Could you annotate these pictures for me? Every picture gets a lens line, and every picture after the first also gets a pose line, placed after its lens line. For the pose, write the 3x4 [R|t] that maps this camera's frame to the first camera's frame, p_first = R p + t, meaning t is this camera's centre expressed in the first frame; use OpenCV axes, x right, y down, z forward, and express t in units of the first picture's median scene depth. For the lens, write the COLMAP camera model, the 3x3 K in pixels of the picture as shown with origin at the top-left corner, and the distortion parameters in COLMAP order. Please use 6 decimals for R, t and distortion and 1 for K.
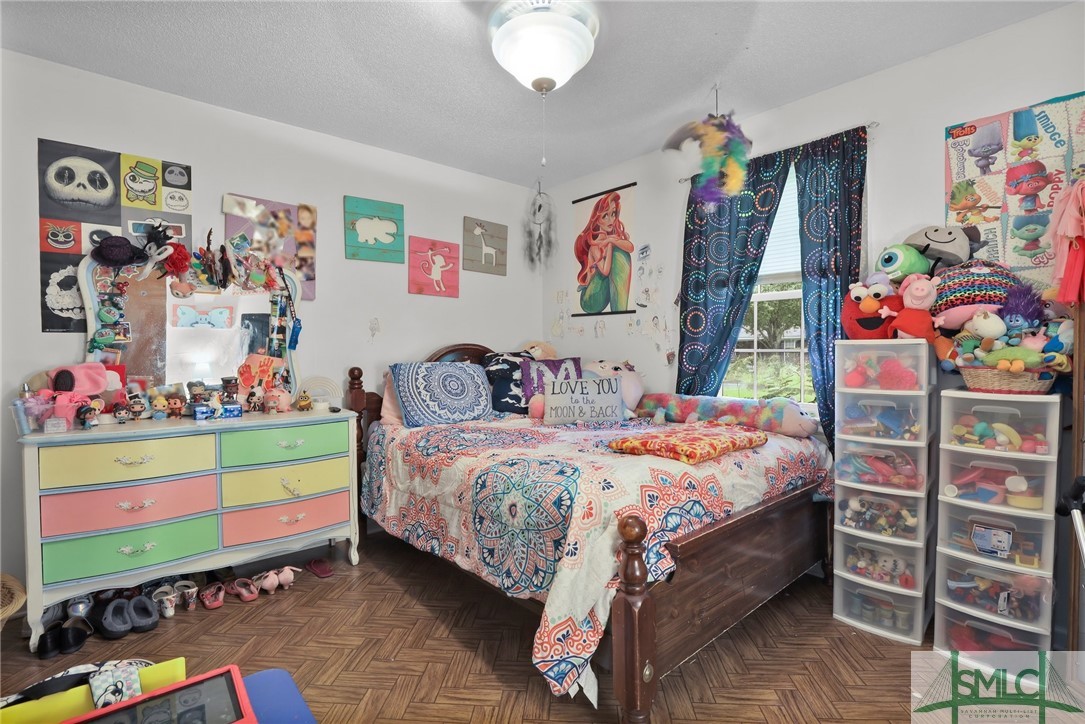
lens RADIAL K [[496.0, 0, 543.5], [0, 496.0, 364.4], [0, 0, 1]] dist [-0.026593, 0.001632]
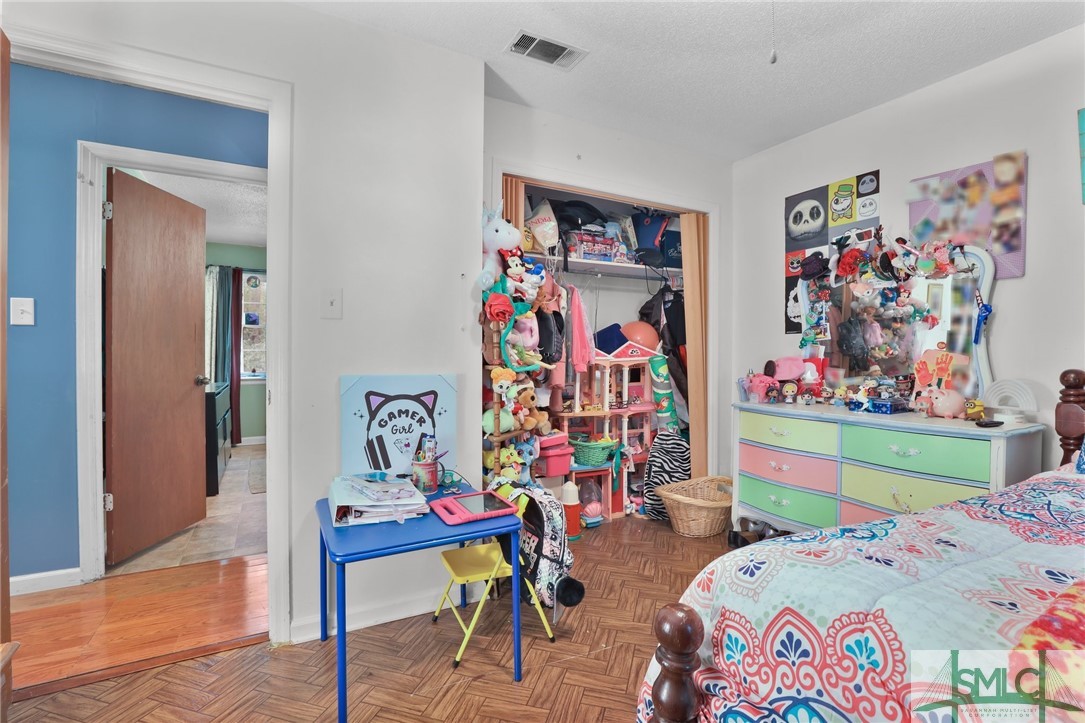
lens RADIAL K [[496.0, 0, 545.1], [0, 496.0, 356.5], [0, 0, 1]] dist [-0.026593, 0.001632]
pose [[-0.199379, 0.014850, -0.979810, 0.520383], [-0.018631, 0.999647, 0.018942, -0.014700], [0.979745, 0.022031, -0.199032, 0.597711]]
